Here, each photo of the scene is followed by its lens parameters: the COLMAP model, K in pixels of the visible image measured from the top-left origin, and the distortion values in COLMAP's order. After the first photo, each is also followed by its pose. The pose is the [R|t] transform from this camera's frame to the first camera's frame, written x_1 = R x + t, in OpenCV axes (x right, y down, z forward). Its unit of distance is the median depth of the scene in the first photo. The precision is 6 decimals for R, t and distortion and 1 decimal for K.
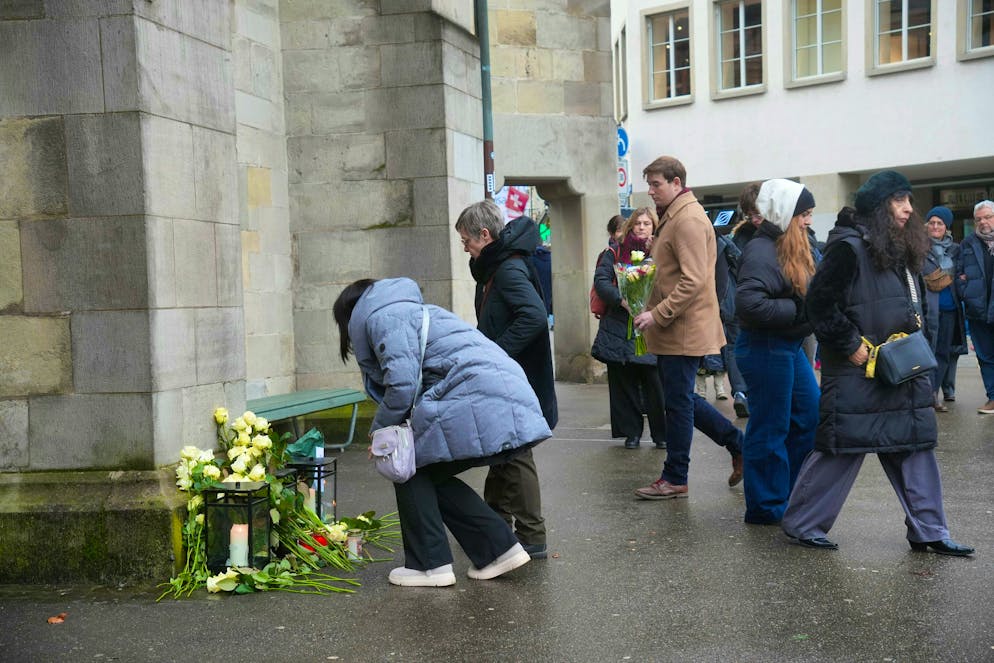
lens RADIAL K [[1550.0, 0, 499.5], [0, 1550.0, 323.0], [0, 0, 1]] dist [0.164169, 1.176027]
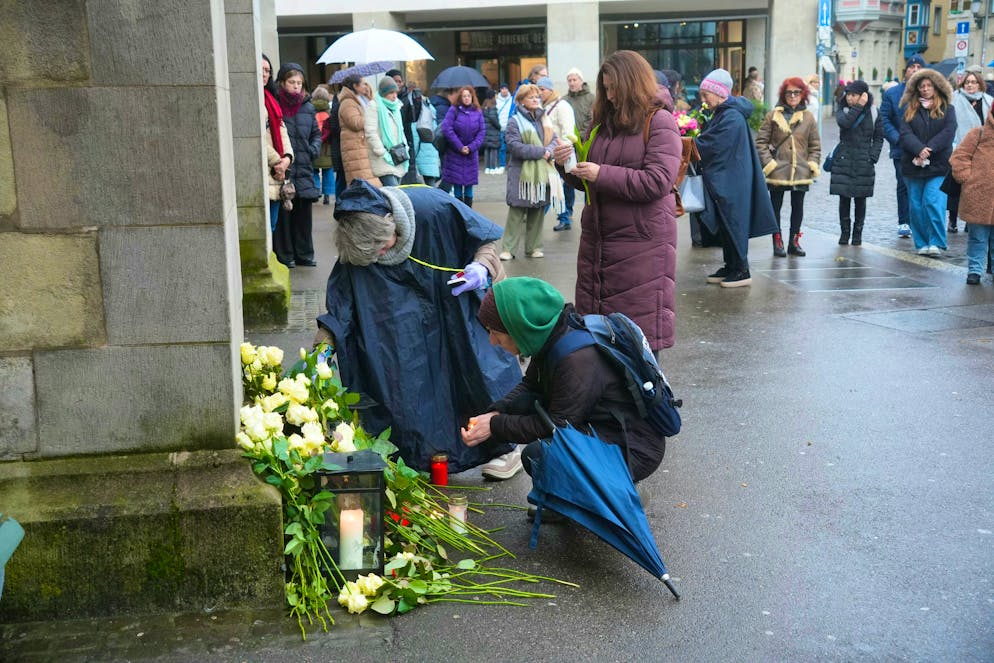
lens RADIAL K [[1356.7, 0, 497.0], [0, 1356.7, 331.5], [0, 0, 1]] dist [0.102268, 0.589305]
pose [[0.923548, -0.048120, 0.380451, -0.339840], [-0.006335, 0.990046, 0.140601, -0.047038], [-0.383430, -0.132261, 0.914051, 0.385792]]
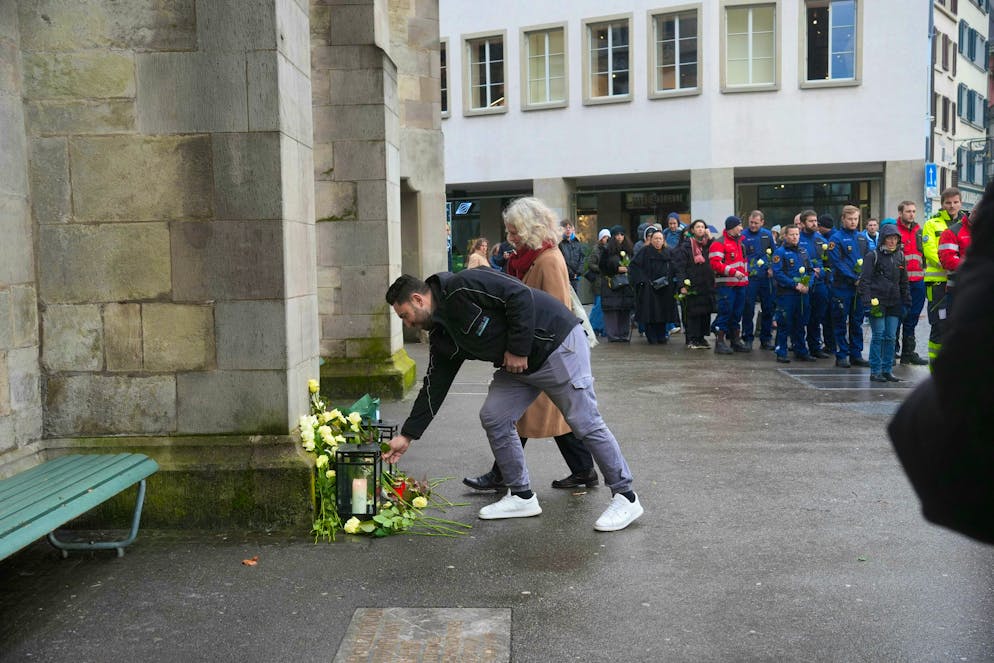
lens RADIAL K [[1216.6, 0, 497.0], [0, 1216.6, 331.5], [0, 0, 1]] dist [0.071249, 0.065207]
pose [[0.974574, 0.002106, 0.224057, -0.269699], [-0.010896, 0.999218, 0.038003, -0.021052], [-0.223802, -0.039478, 0.973835, 0.066928]]
